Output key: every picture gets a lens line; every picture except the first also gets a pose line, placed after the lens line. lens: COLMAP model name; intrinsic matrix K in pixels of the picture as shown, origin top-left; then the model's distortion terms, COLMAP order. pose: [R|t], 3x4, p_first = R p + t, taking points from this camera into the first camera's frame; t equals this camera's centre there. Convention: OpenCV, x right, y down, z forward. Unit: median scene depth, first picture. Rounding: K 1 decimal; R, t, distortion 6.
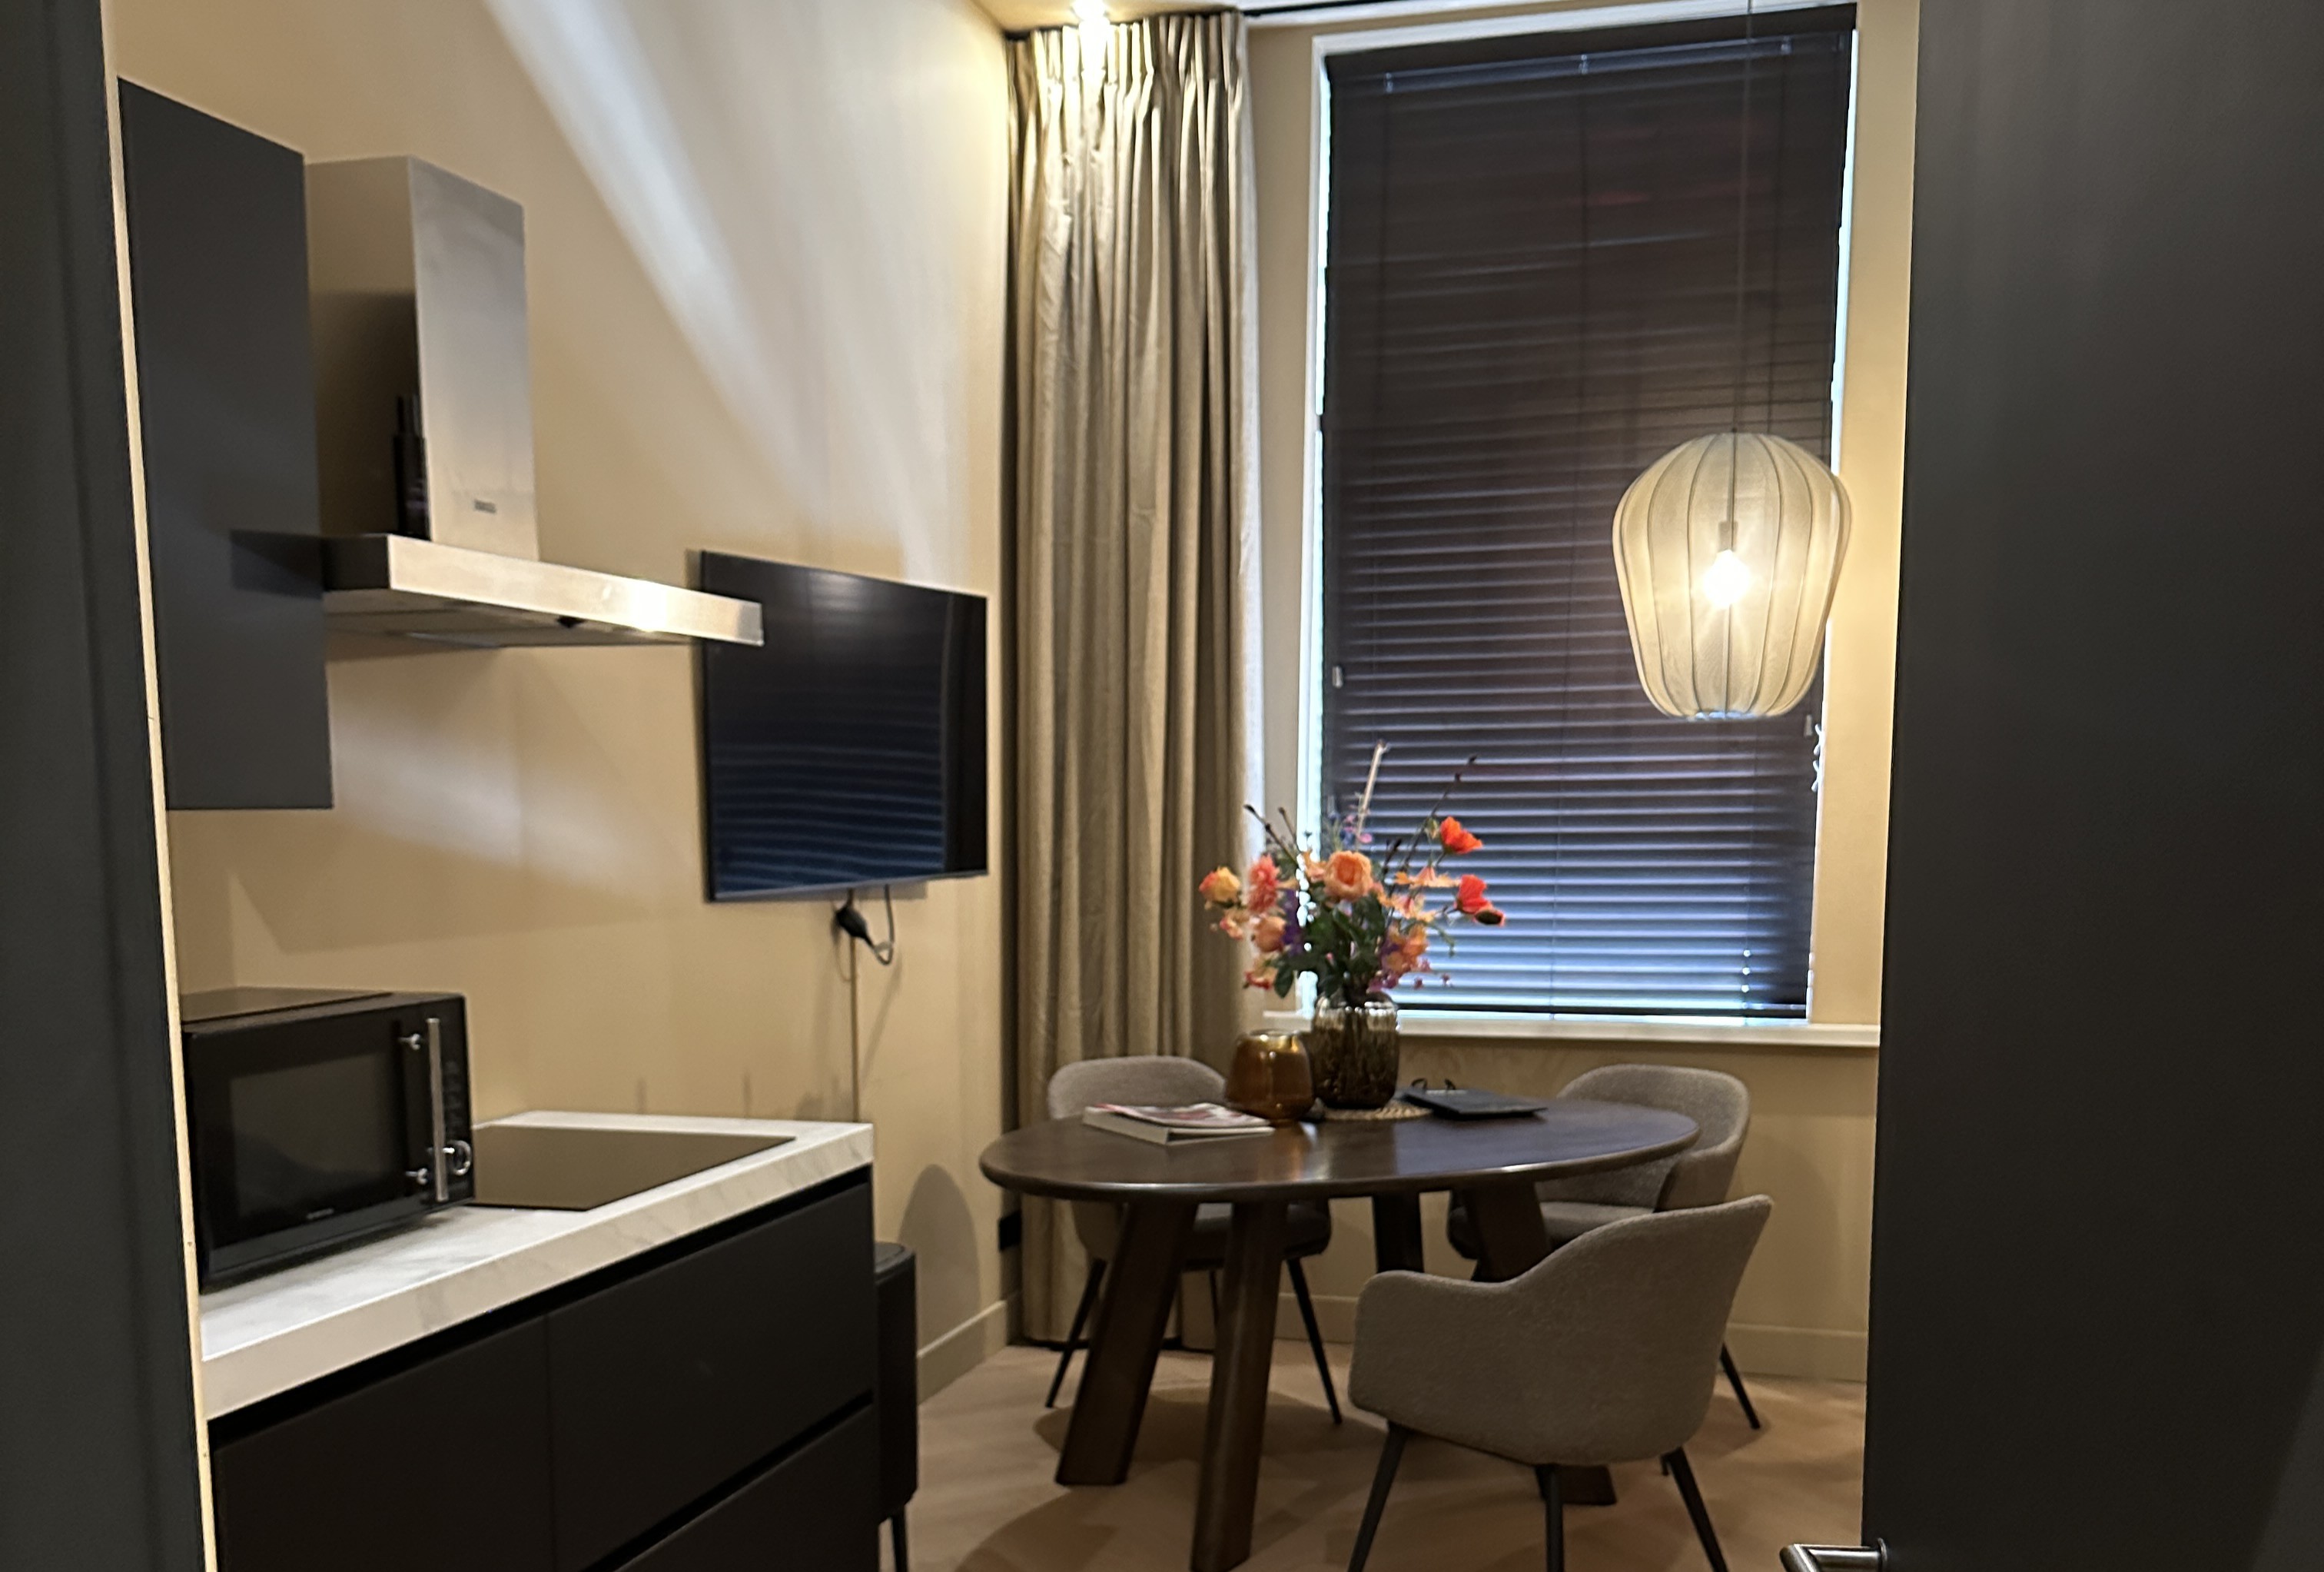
lens RADIAL K [[2041.9, 0, 1163.3], [0, 2041.9, 790.3], [0, 0, 1]] dist [0.008358, 0.000207]
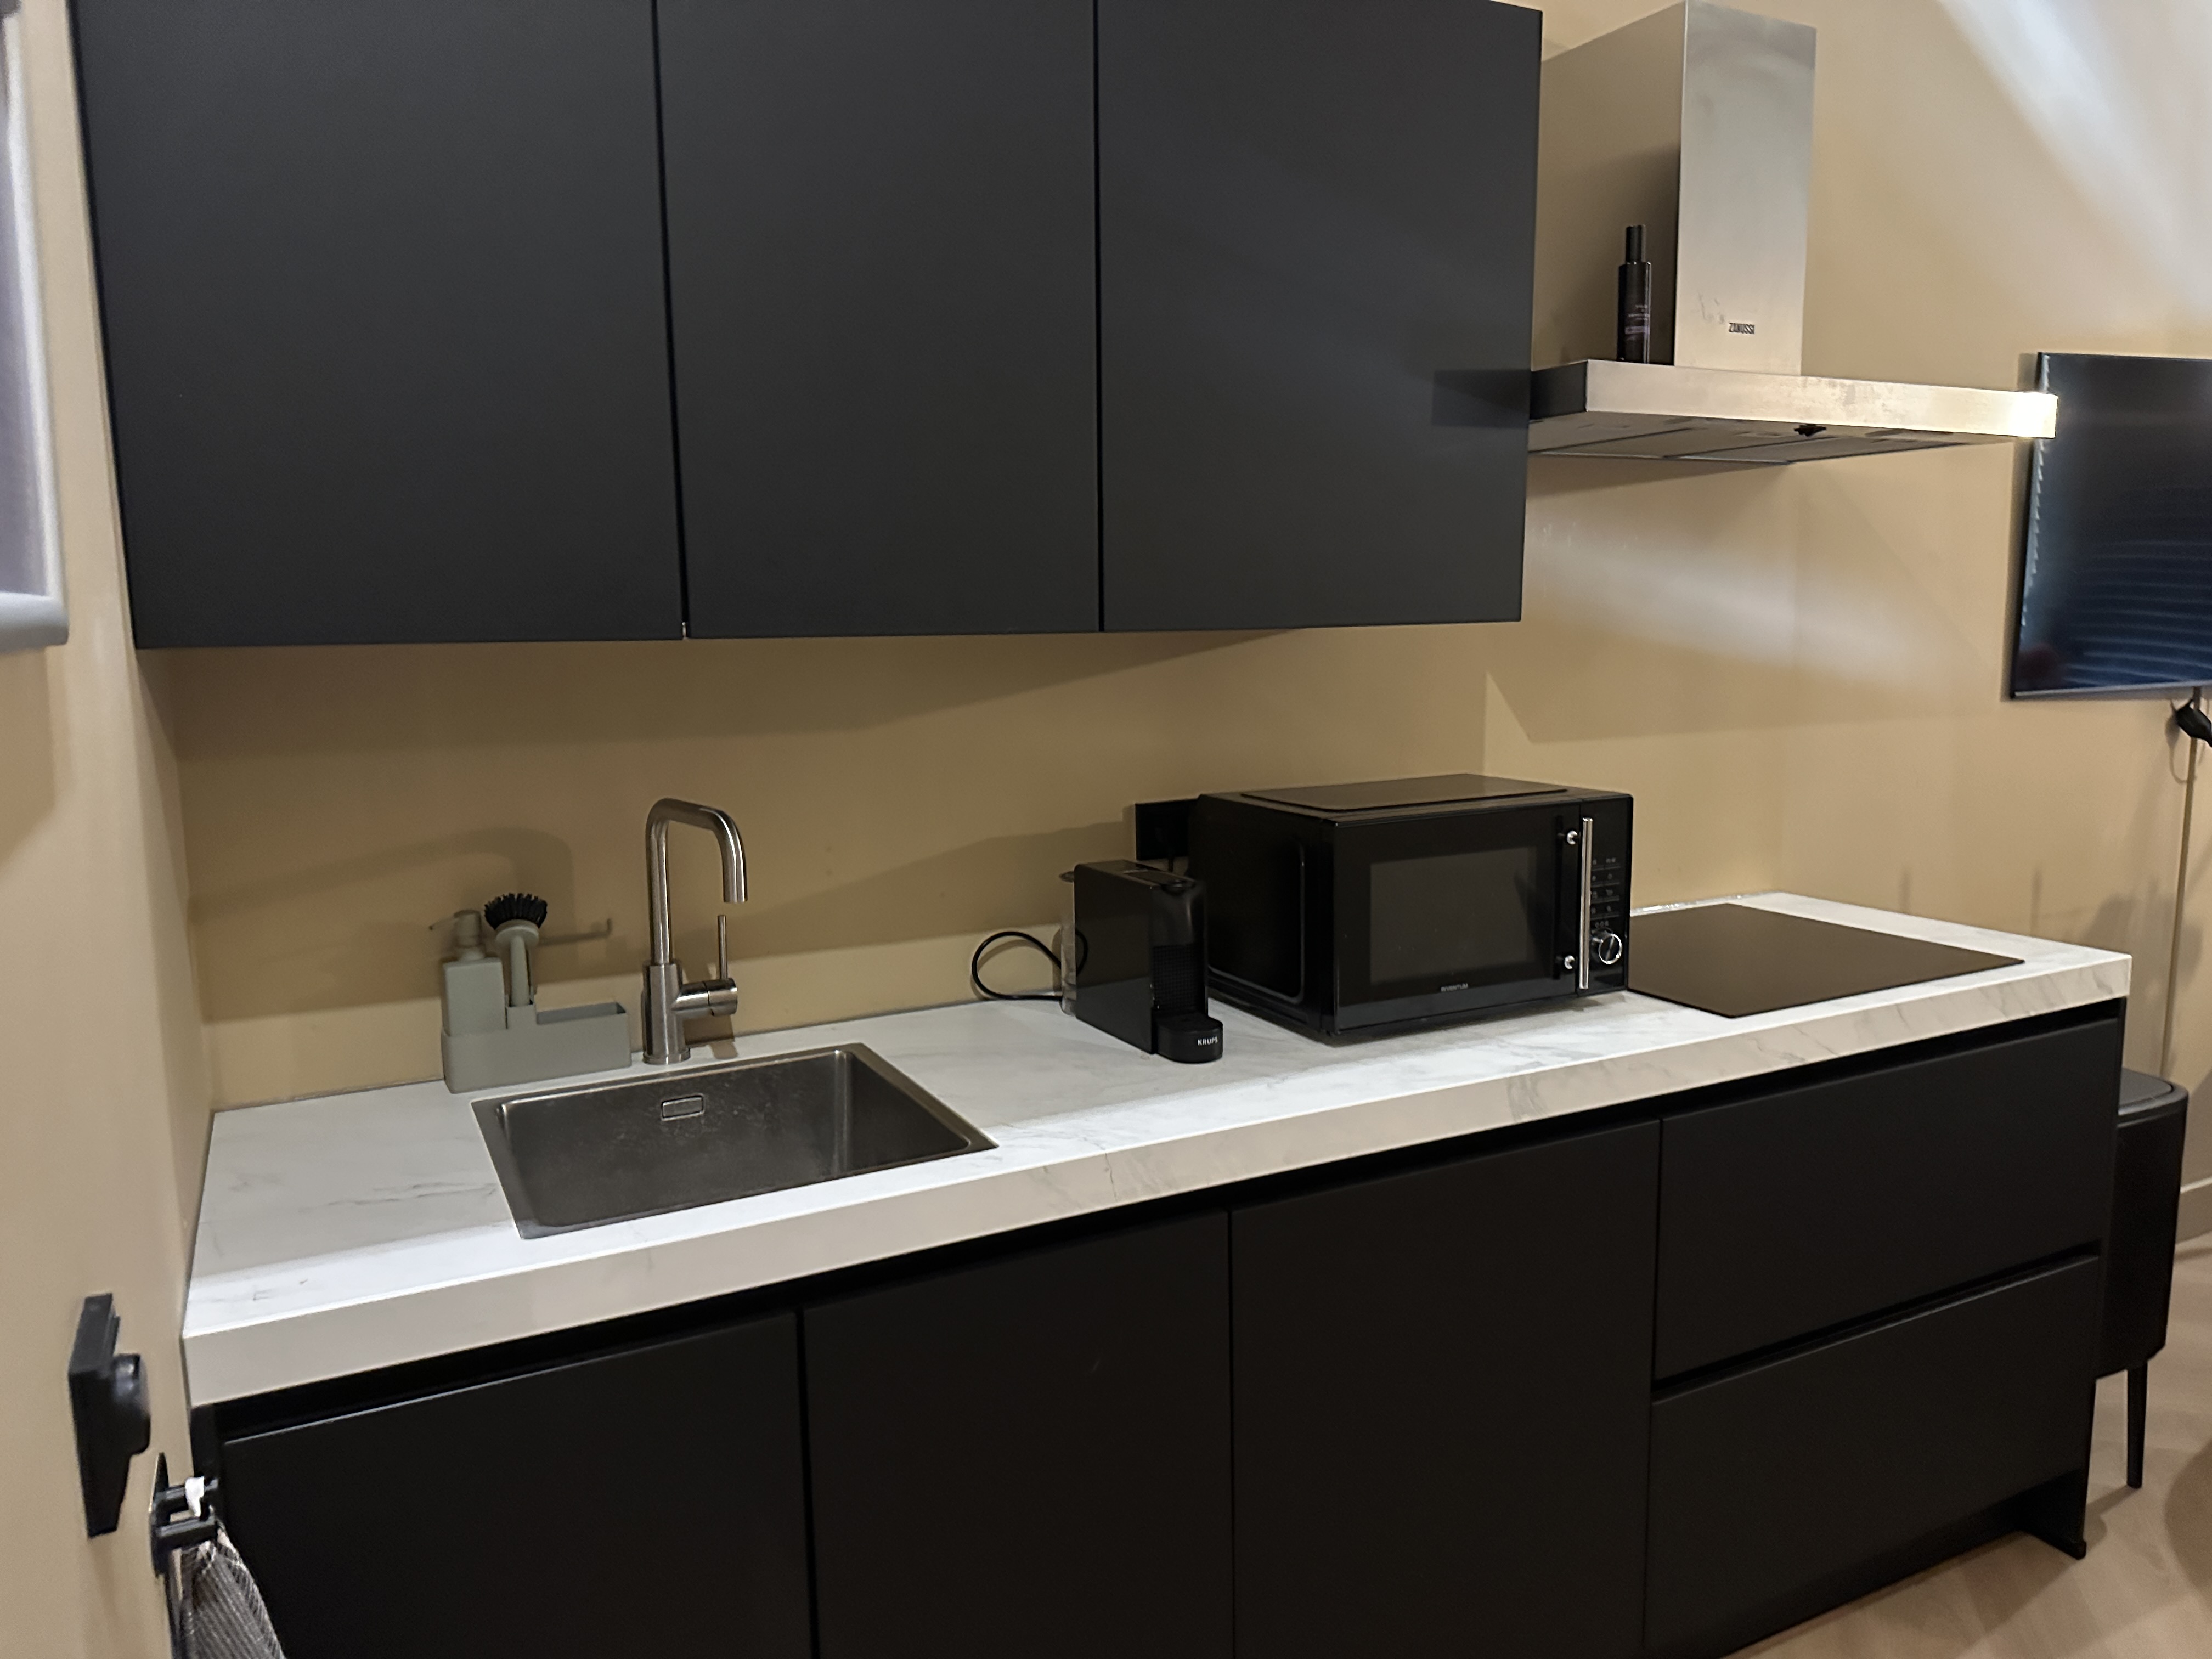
lens RADIAL K [[1515.7, 0, 1071.9], [0, 1515.7, 795.6], [0, 0, 1]] dist [0.006373, -0.003879]
pose [[0.679819, 0.072648, -0.729773, 0.032522], [0.022992, 0.992481, 0.120218, -0.000716], [0.733020, -0.098506, 0.673037, 0.244638]]
